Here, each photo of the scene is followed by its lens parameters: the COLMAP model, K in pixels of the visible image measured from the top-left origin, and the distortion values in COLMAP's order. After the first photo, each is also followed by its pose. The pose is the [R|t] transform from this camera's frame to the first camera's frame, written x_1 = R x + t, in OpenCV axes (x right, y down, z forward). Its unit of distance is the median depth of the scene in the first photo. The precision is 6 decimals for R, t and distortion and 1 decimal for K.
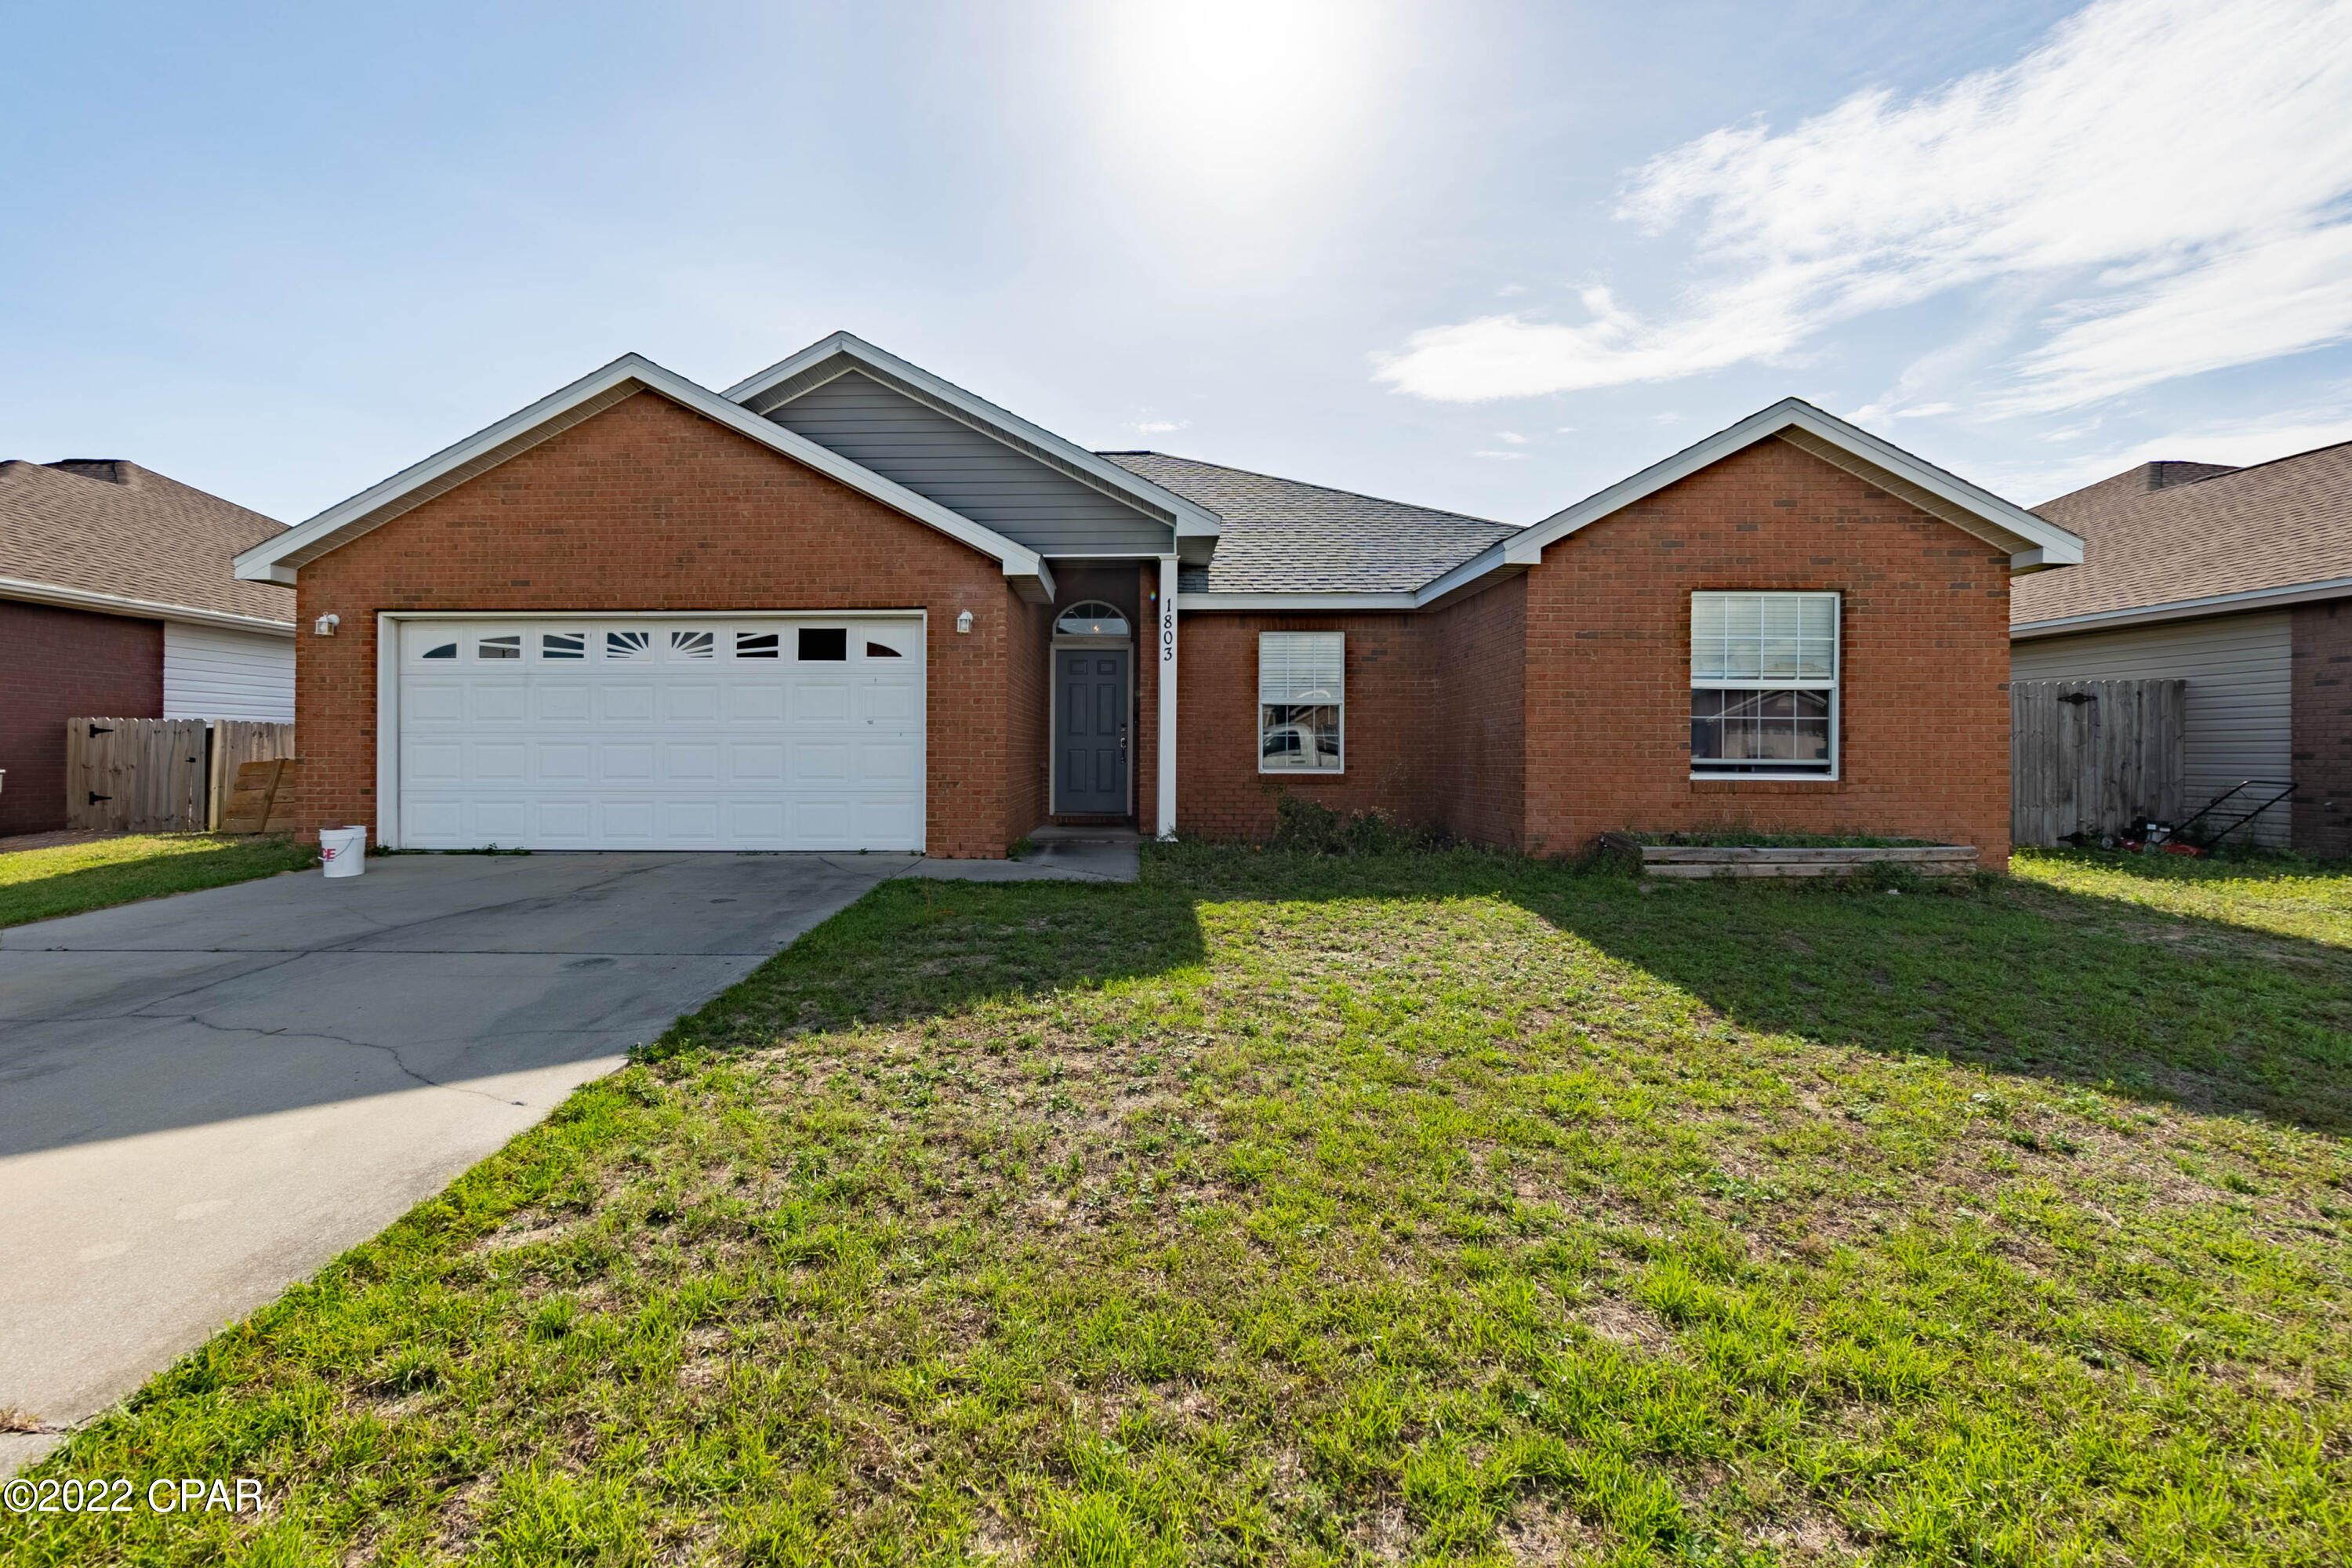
lens RADIAL K [[1047.2, 0, 1111.1], [0, 1047.2, 745.9], [0, 0, 1]] dist [-0.003114, -0.000254]
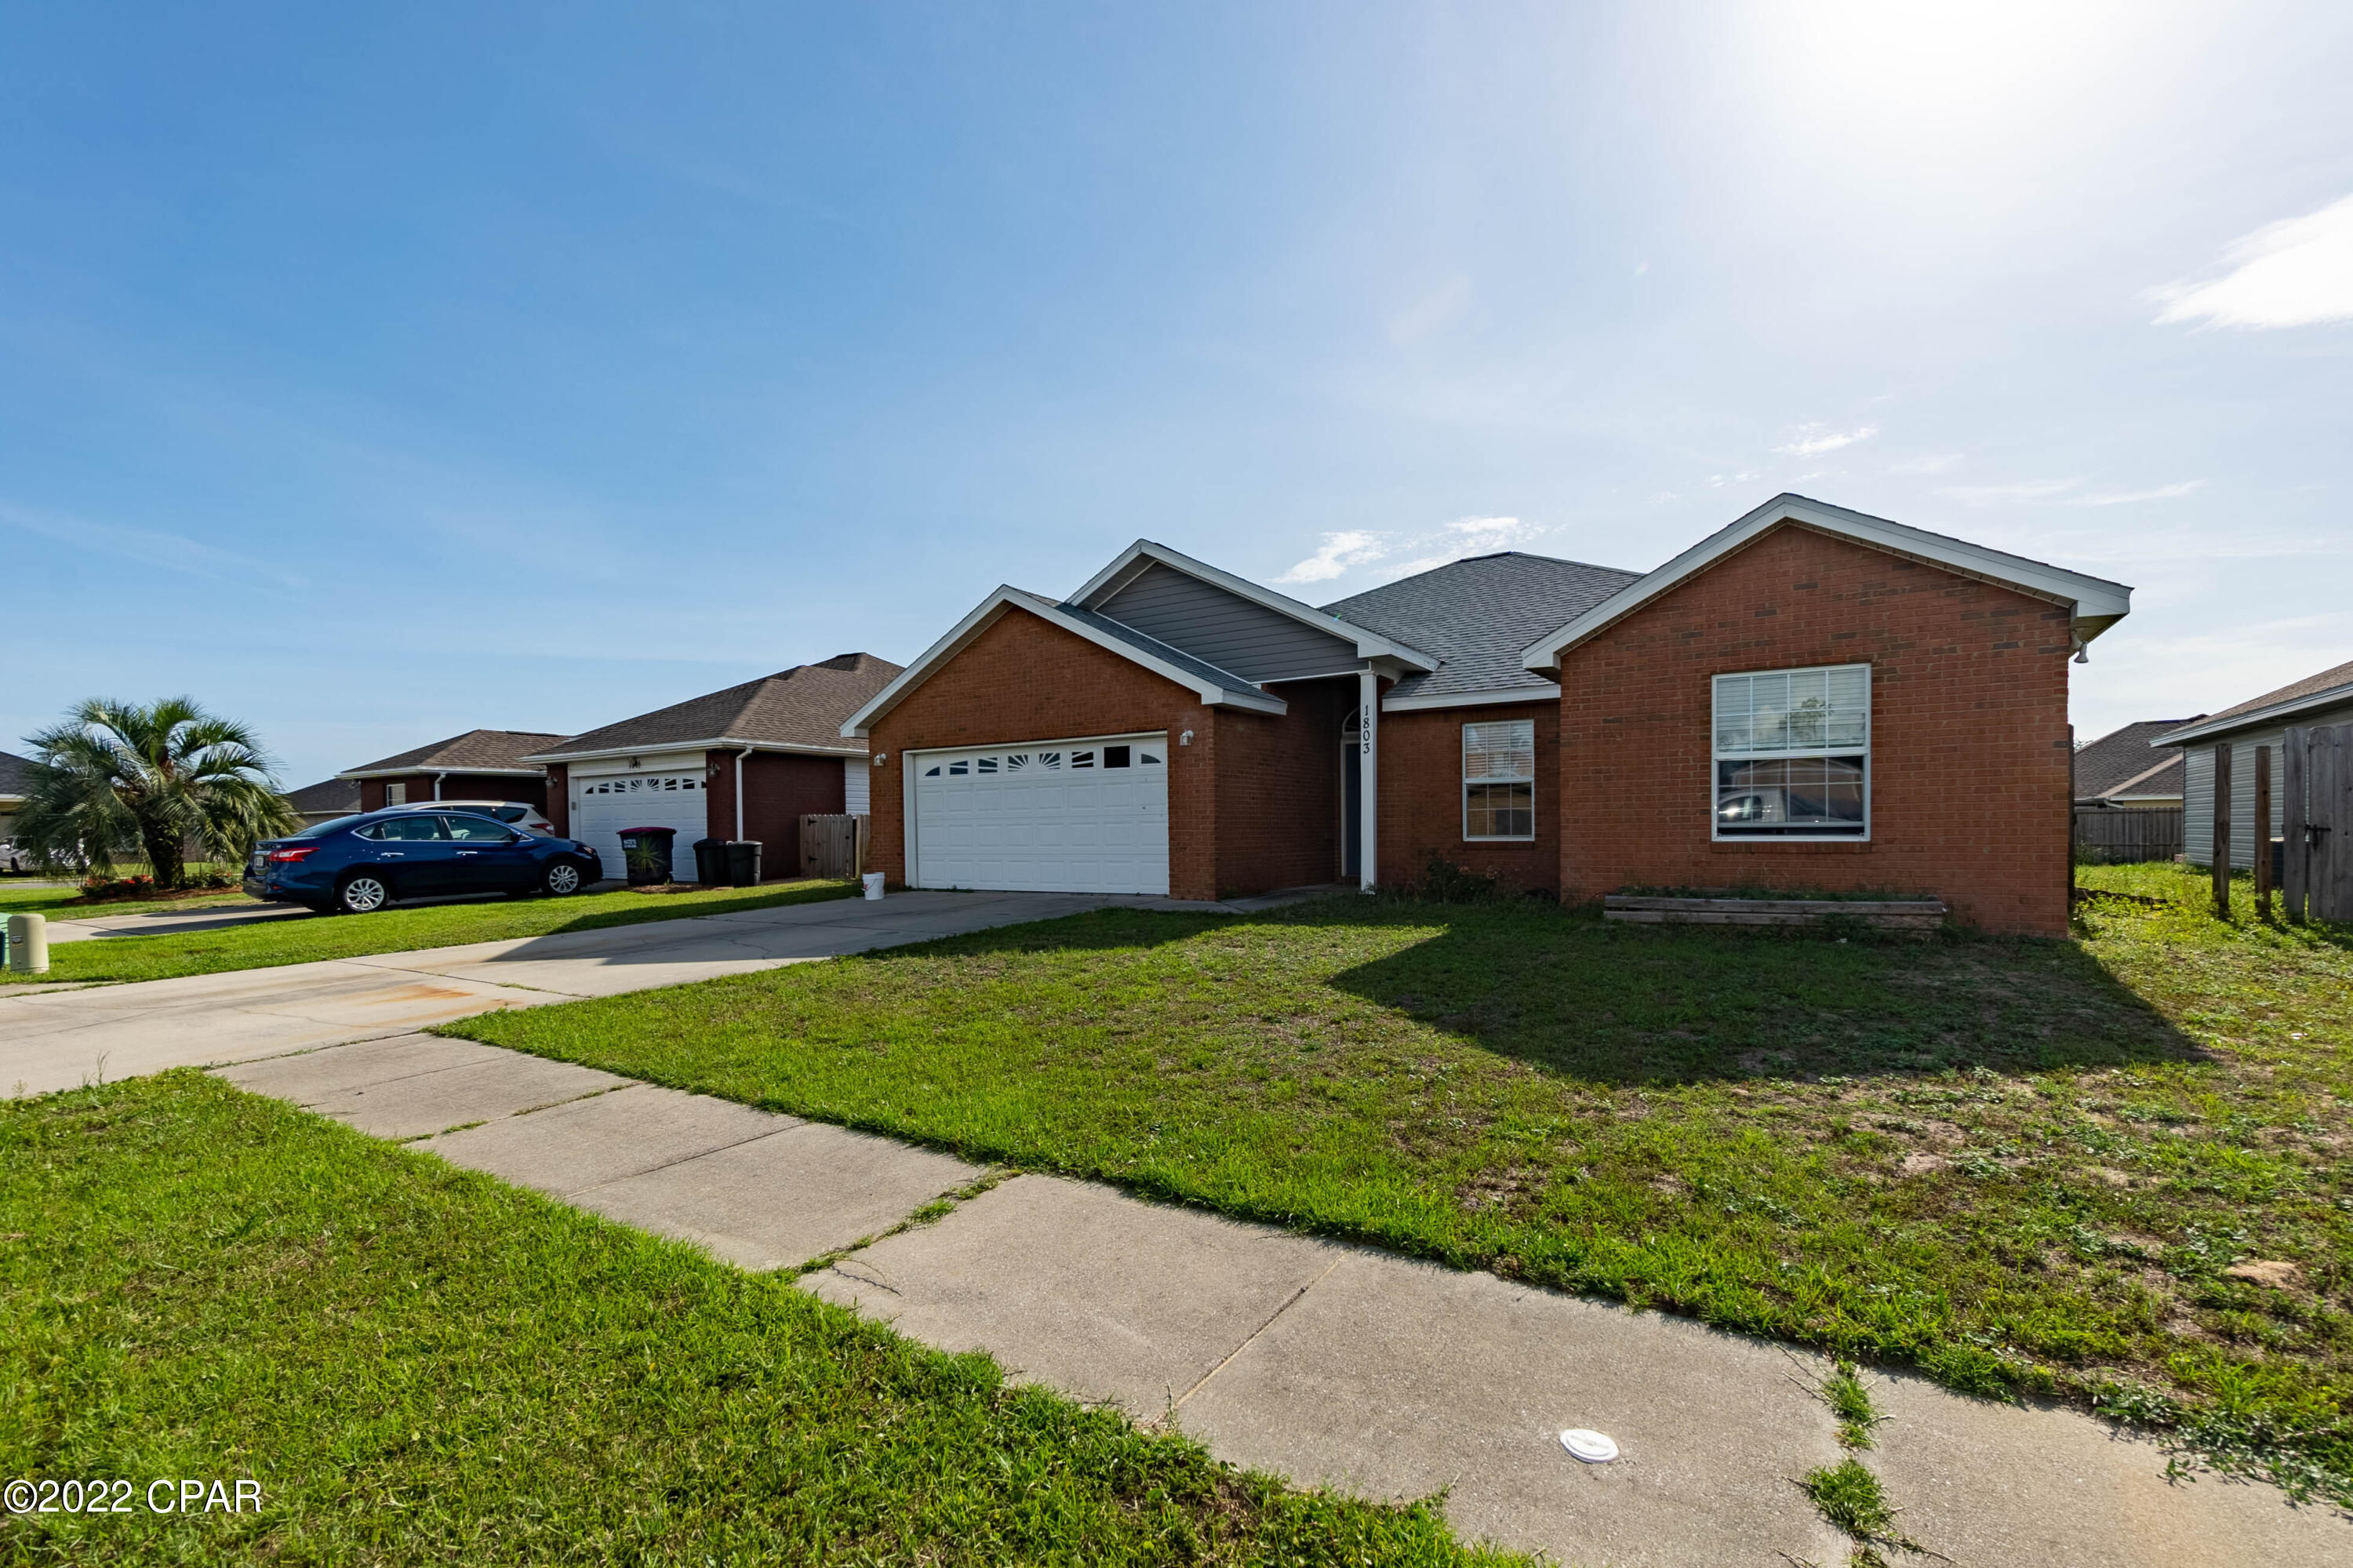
lens RADIAL K [[1031.8, 0, 1180.2], [0, 1031.8, 849.2], [0, 0, 1]] dist [0.010111, -0.000048]
pose [[0.856973, -0.003835, -0.515348, 0.581145], [0.016807, 0.999648, 0.020510, 0.007352], [0.515088, -0.026239, 0.856736, -0.237765]]
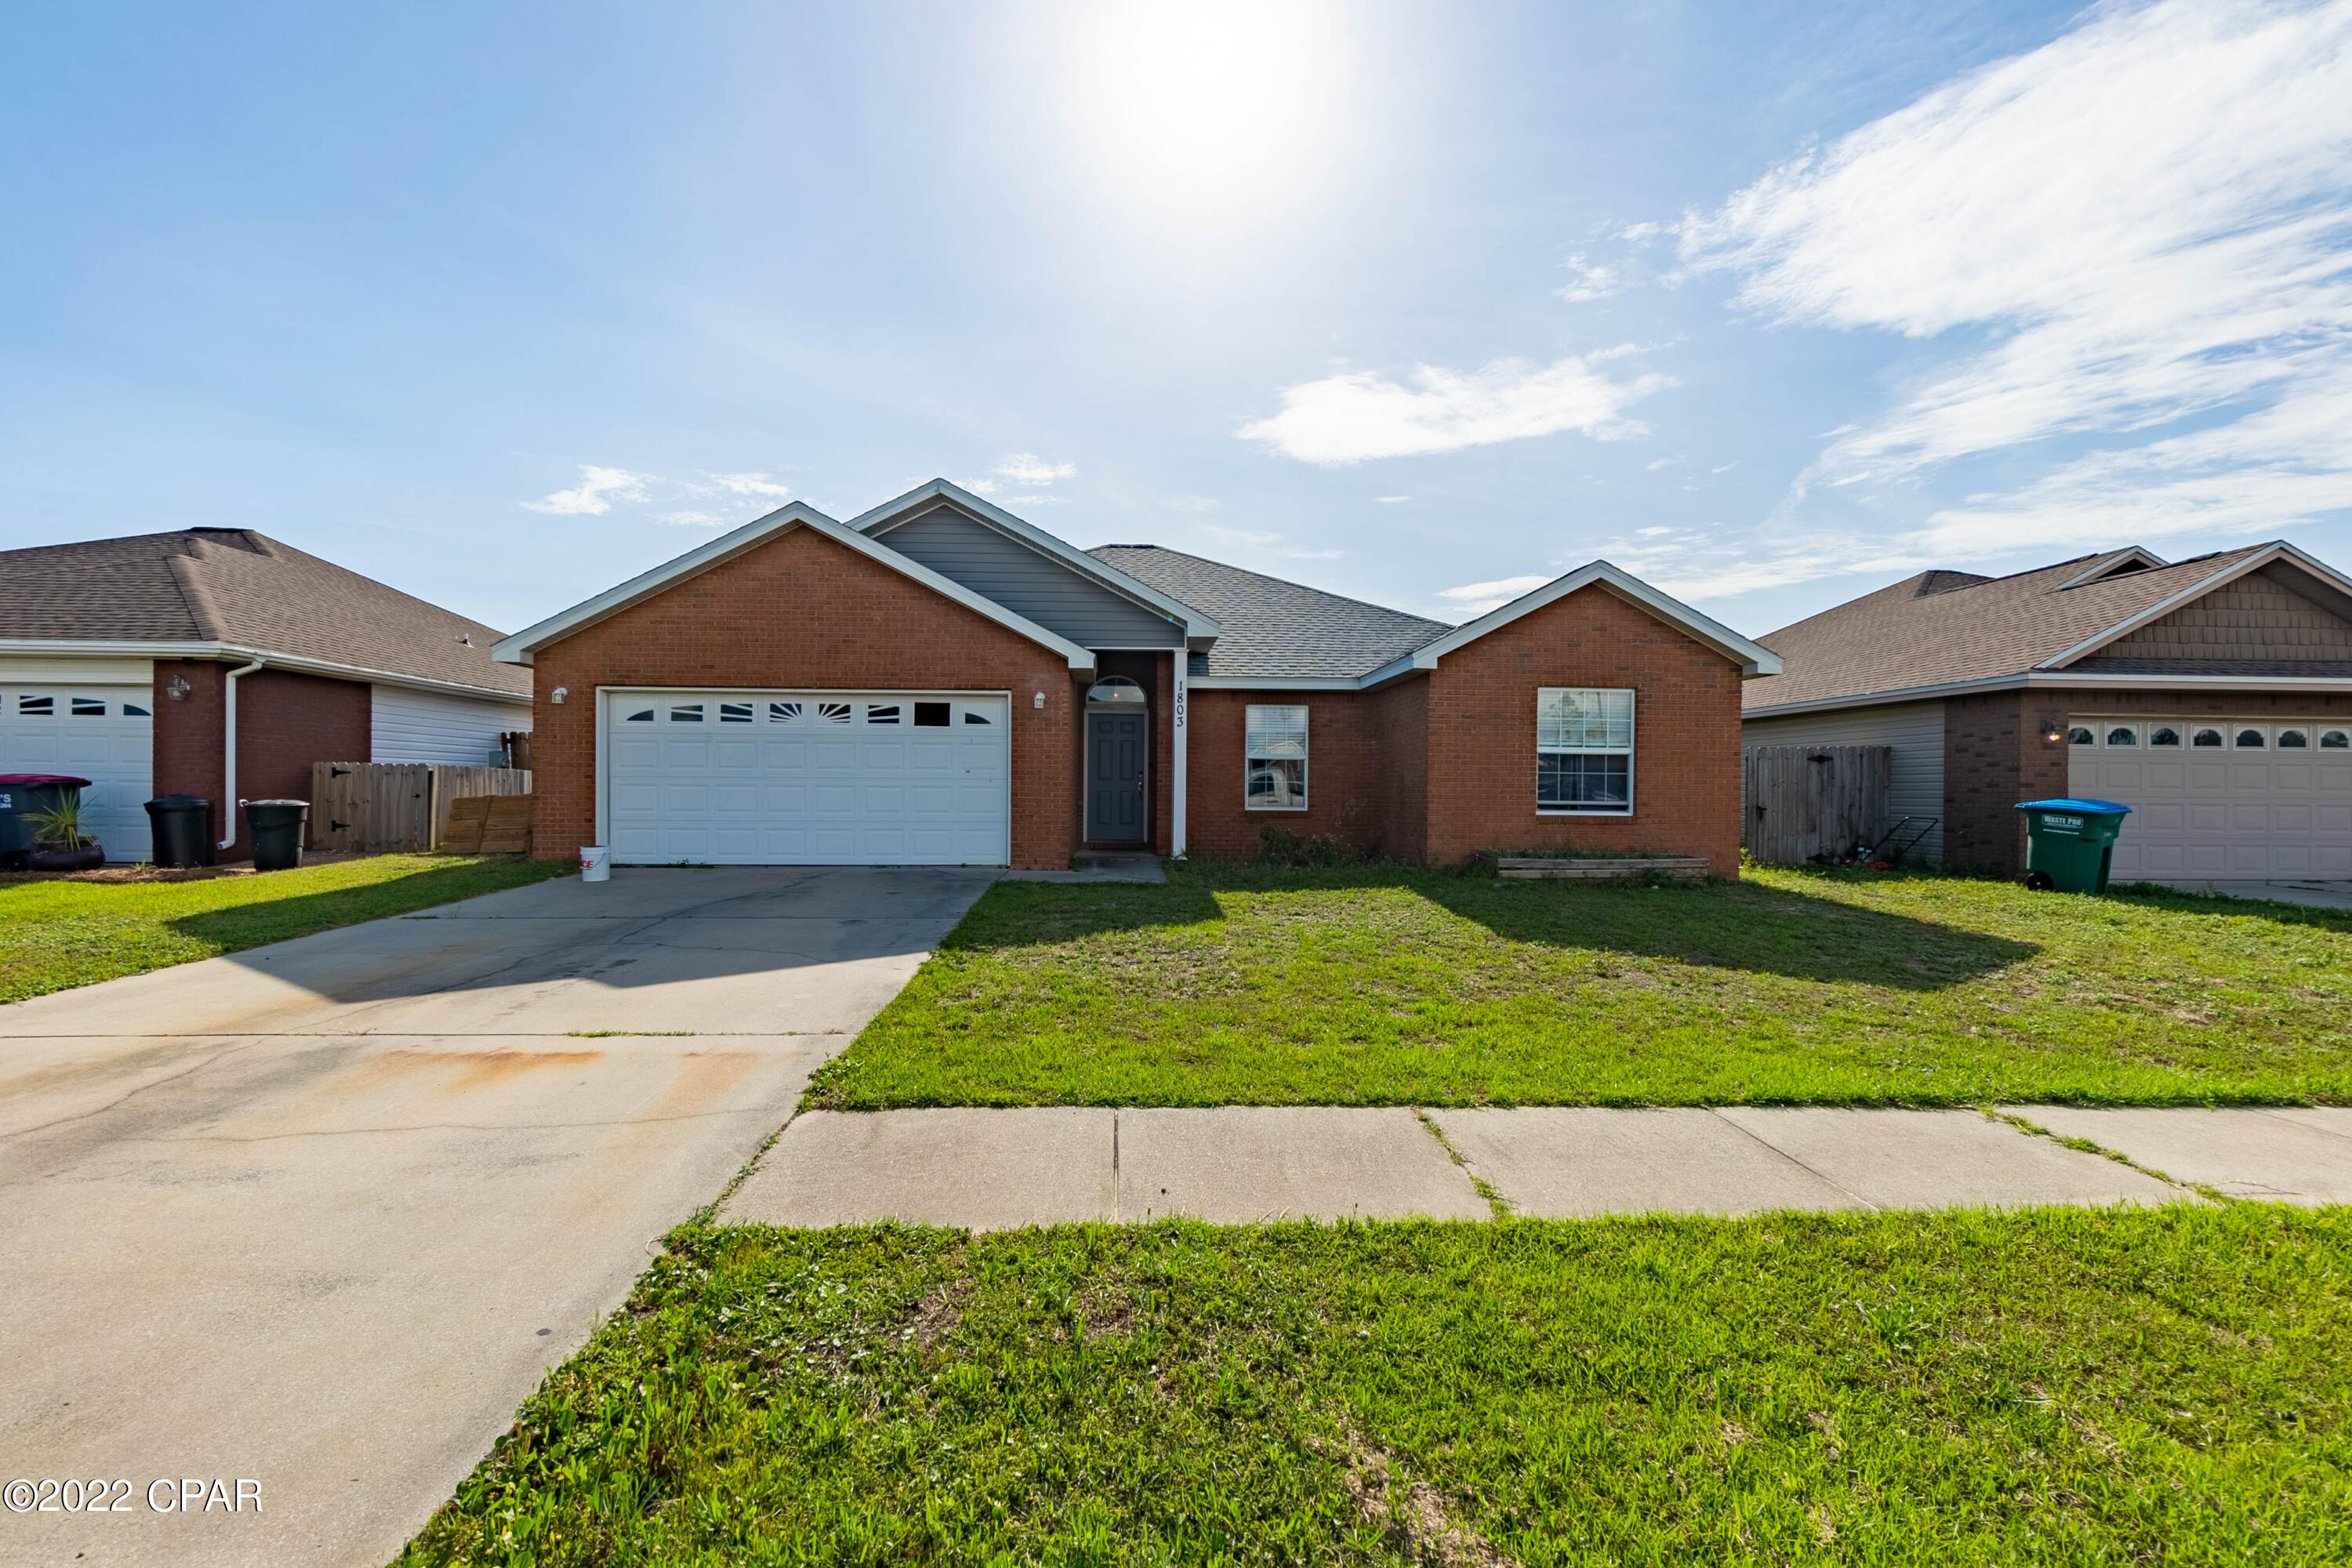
lens RADIAL K [[1015.5, 0, 1170.8], [0, 1015.5, 793.7], [0, 0, 1]] dist [-0.003958, -0.000625]
pose [[0.996849, 0.005018, 0.079164, -0.070157], [-0.005728, 0.999945, 0.008755, -0.006359], [-0.079116, -0.009180, 0.996823, -0.357527]]
